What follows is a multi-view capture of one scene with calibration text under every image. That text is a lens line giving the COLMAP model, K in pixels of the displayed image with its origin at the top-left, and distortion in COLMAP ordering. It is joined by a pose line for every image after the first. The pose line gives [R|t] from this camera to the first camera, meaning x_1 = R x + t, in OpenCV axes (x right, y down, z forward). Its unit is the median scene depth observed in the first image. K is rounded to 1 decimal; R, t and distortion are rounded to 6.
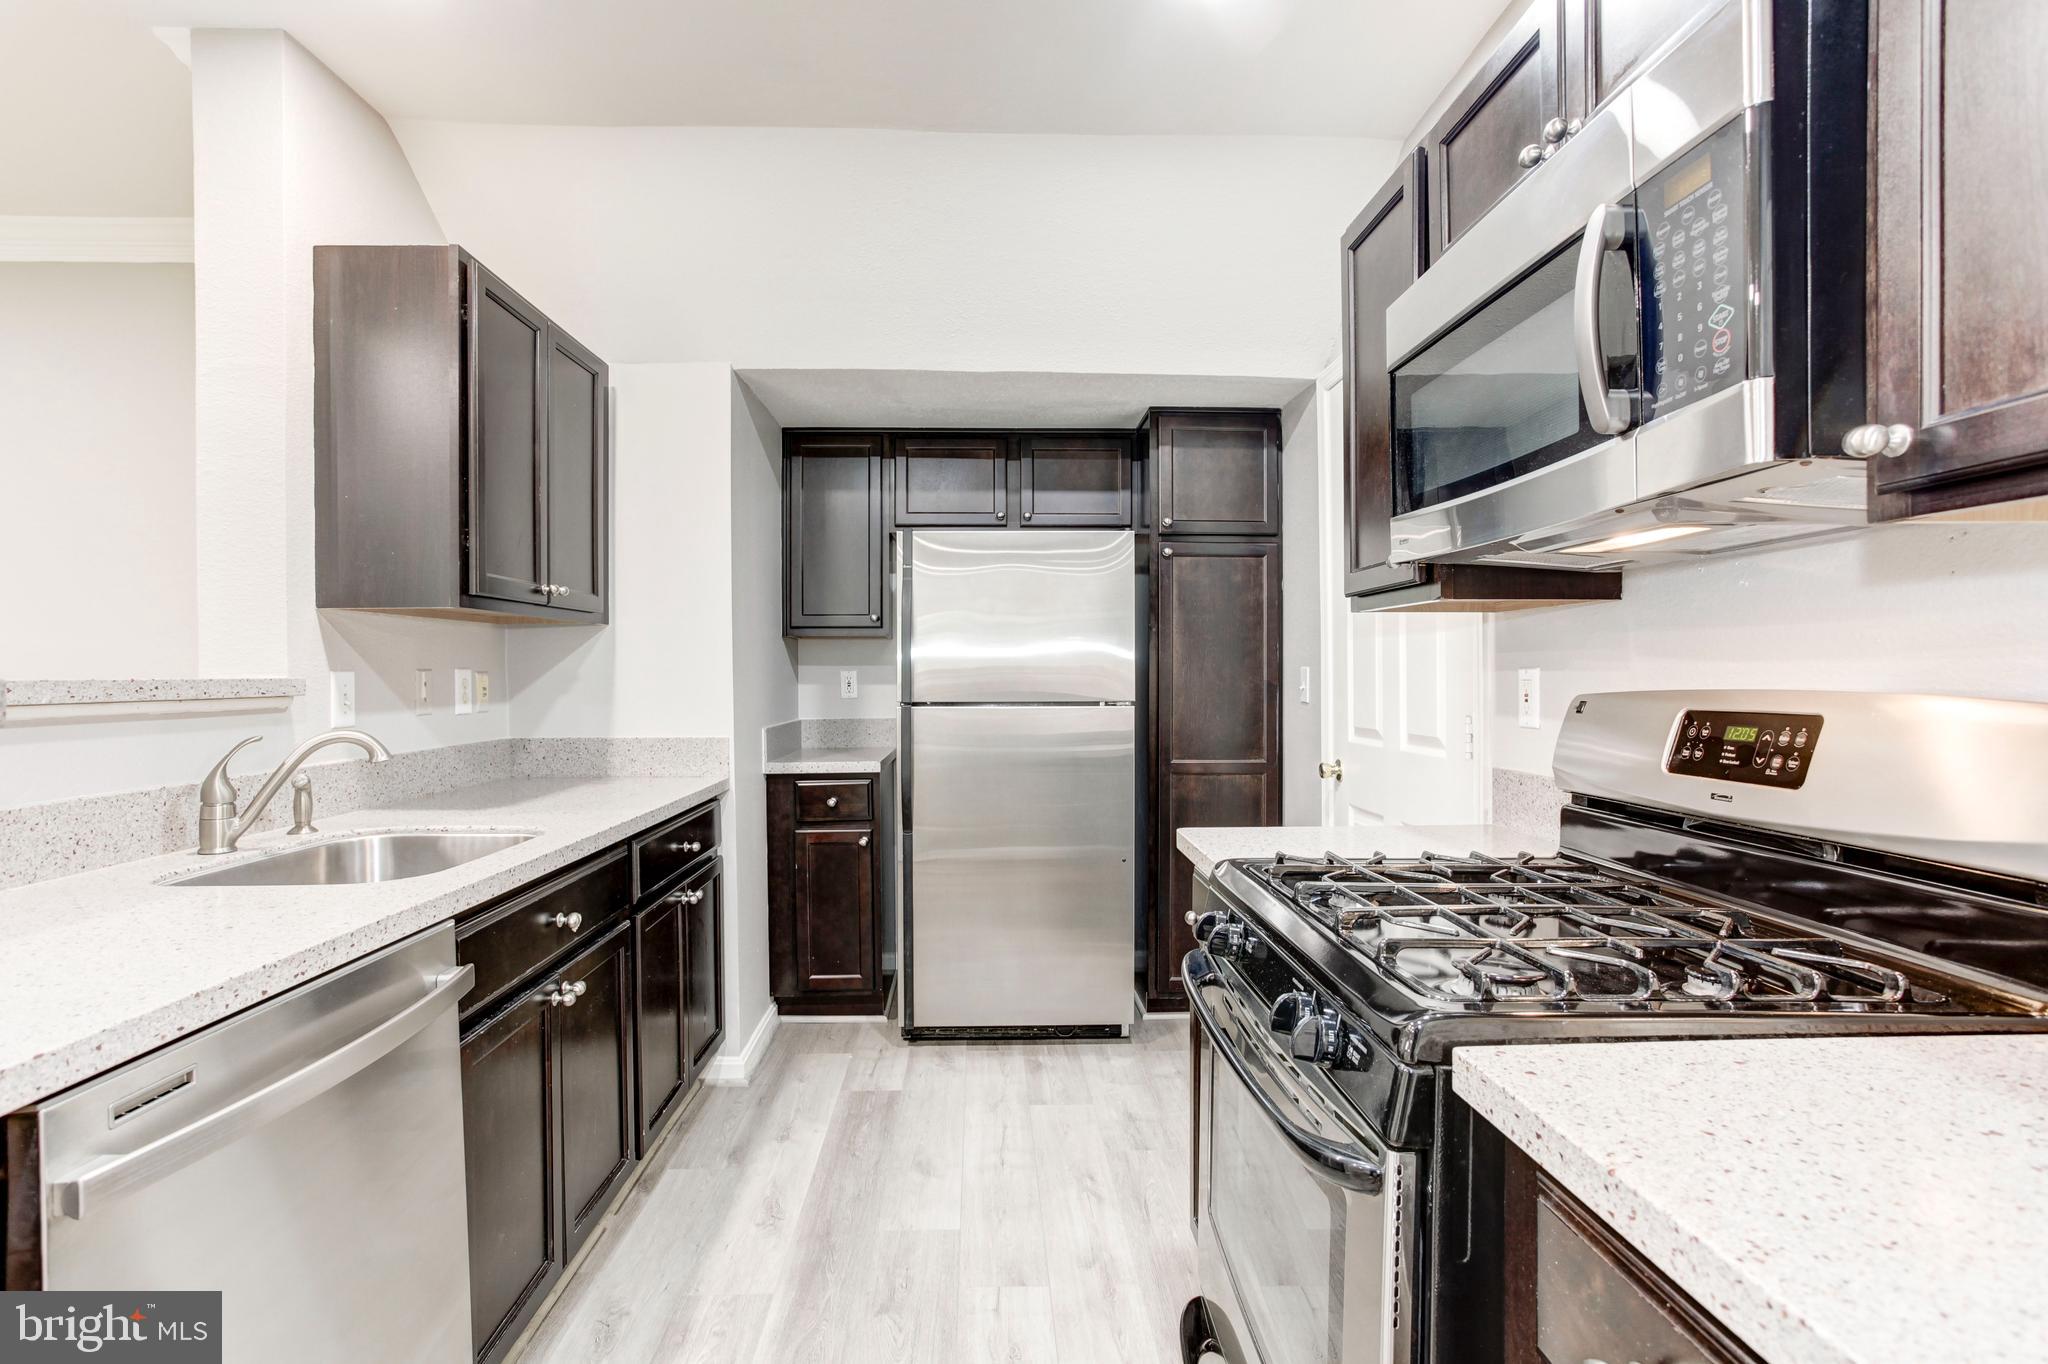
lens RADIAL K [[997.1, 0, 1005.2], [0, 997.1, 676.7], [0, 0, 1]] dist [-0.049570, 0.022940]
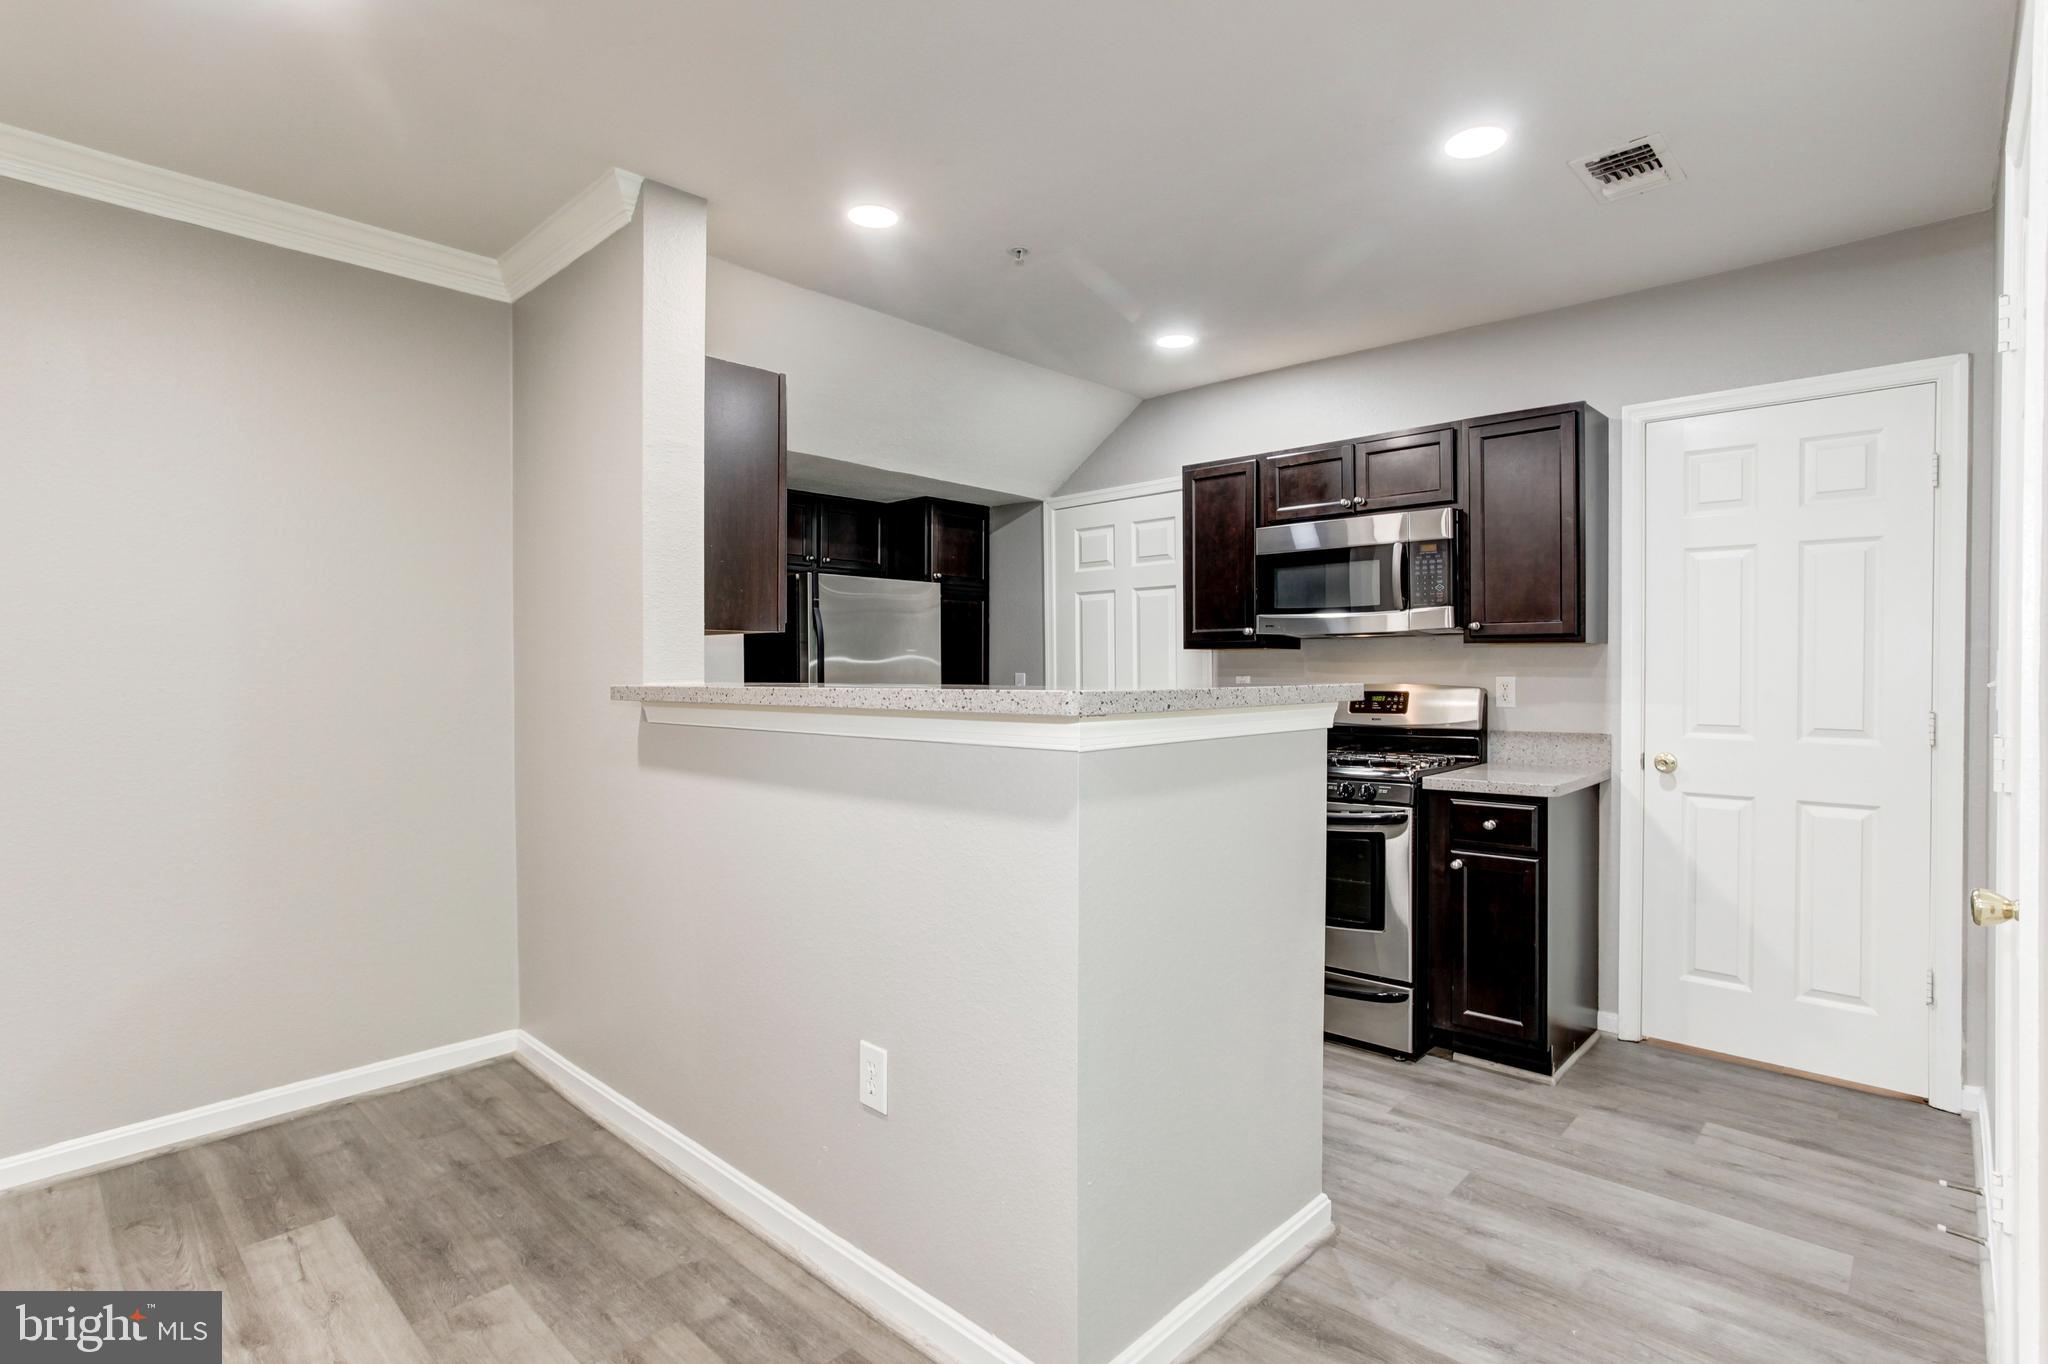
lens RADIAL K [[1004.9, 0, 1030.1], [0, 1004.9, 678.3], [0, 0, 1]] dist [-0.053206, 0.032524]
pose [[0.702171, -0.006244, 0.711981, -0.877643], [0.004489, 0.999980, 0.004343, -0.009179], [-0.711994, 0.000146, 0.702186, -0.168262]]
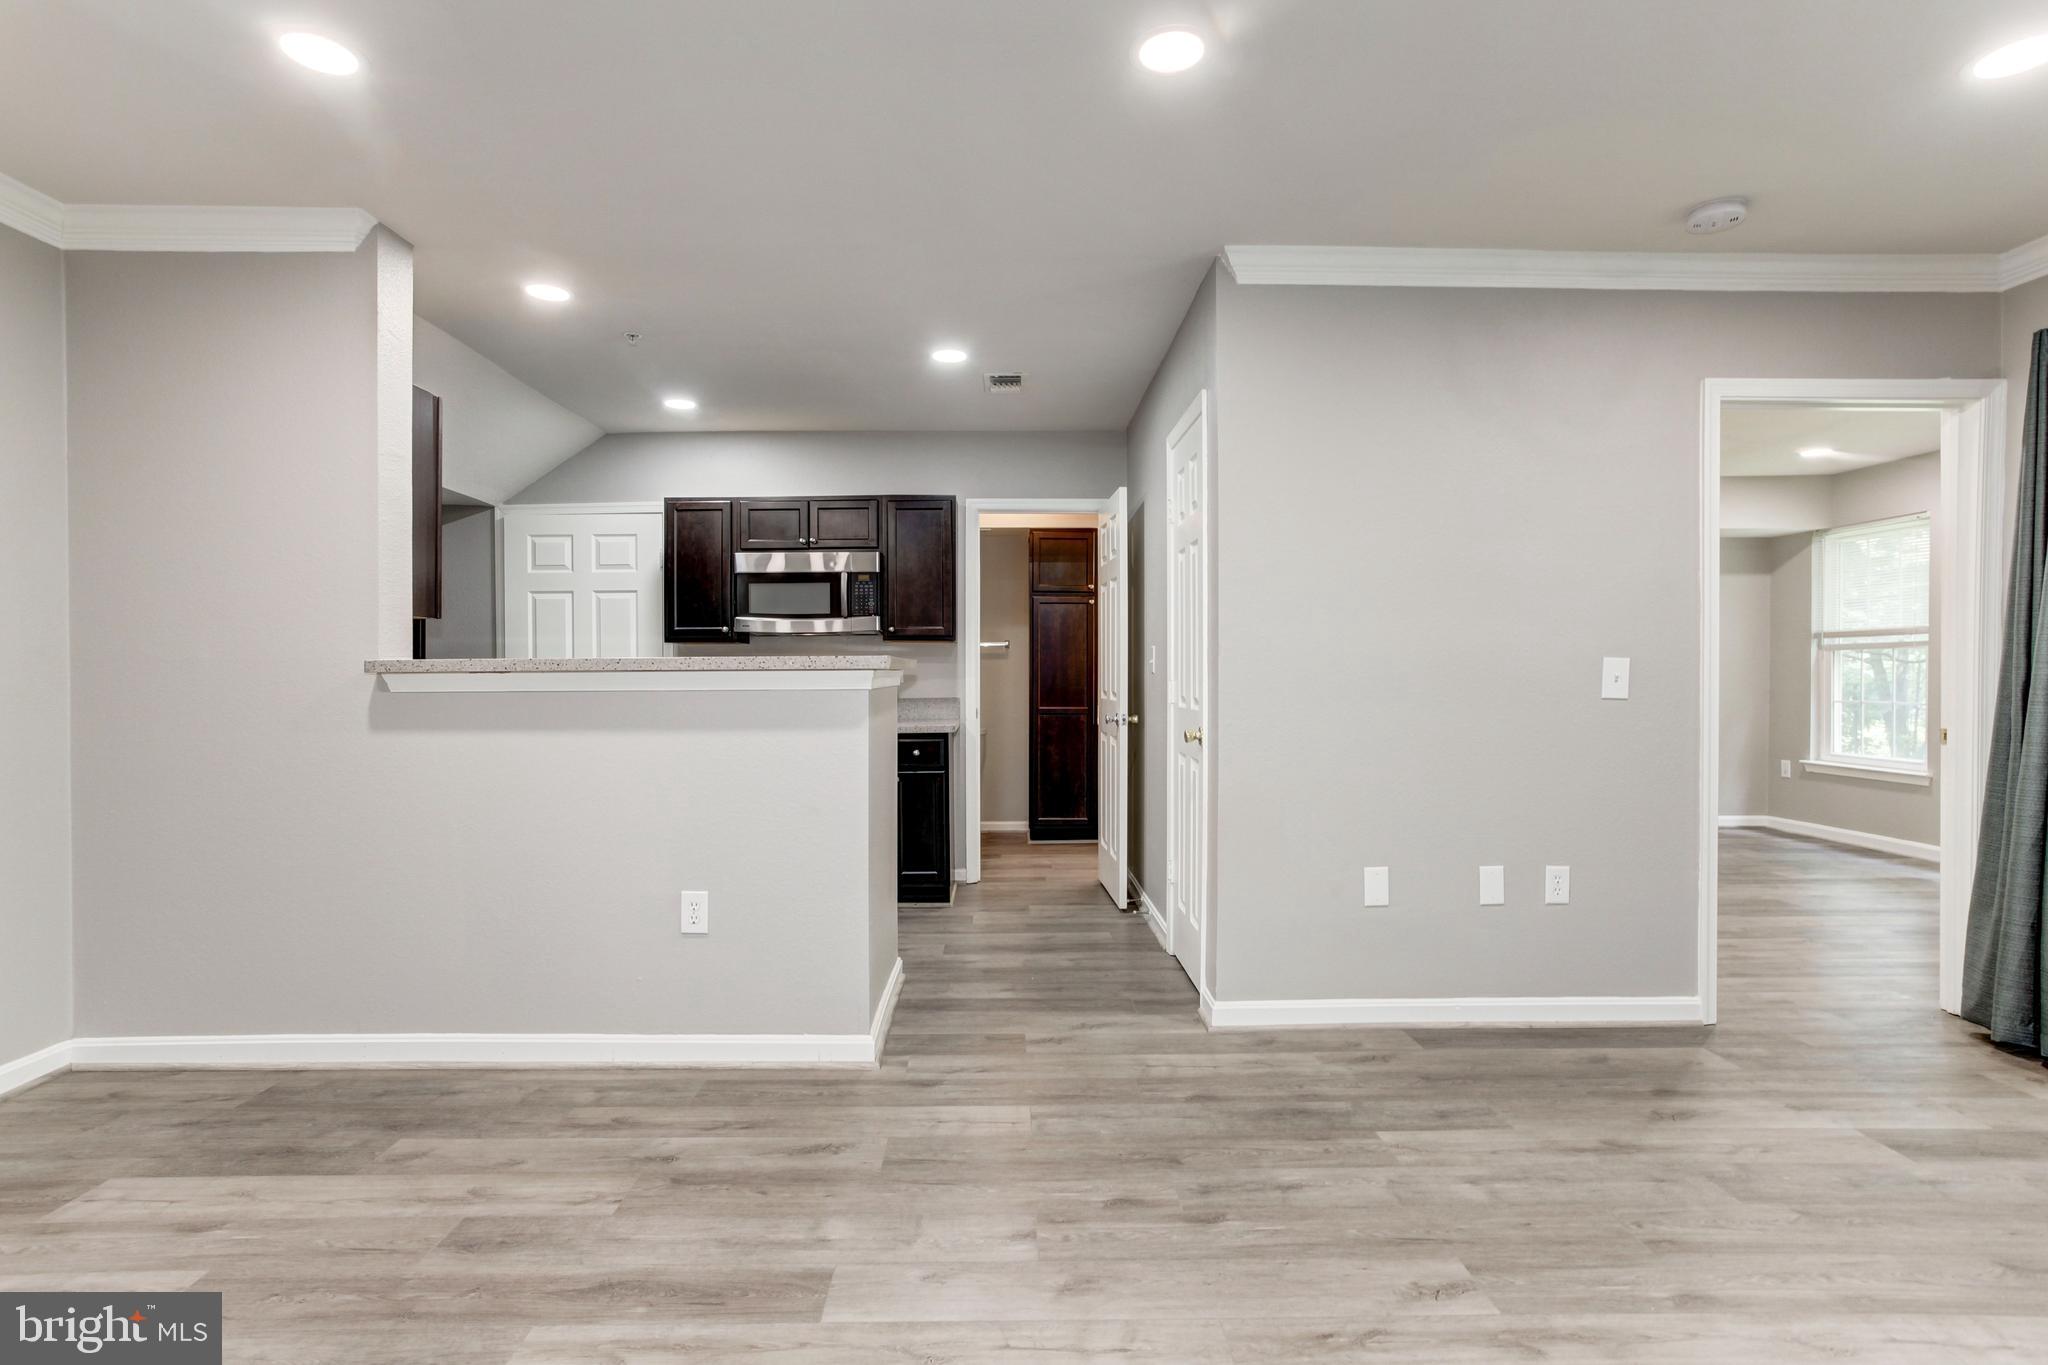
lens RADIAL K [[1004.3, 0, 1003.2], [0, 1004.3, 675.5], [0, 0, 1]] dist [-0.046390, 0.030127]
pose [[0.021943, -0.001139, 0.999759, -1.450966], [0.009227, 0.999957, 0.000936, 0.018102], [-0.999717, 0.009204, 0.021953, 0.020626]]
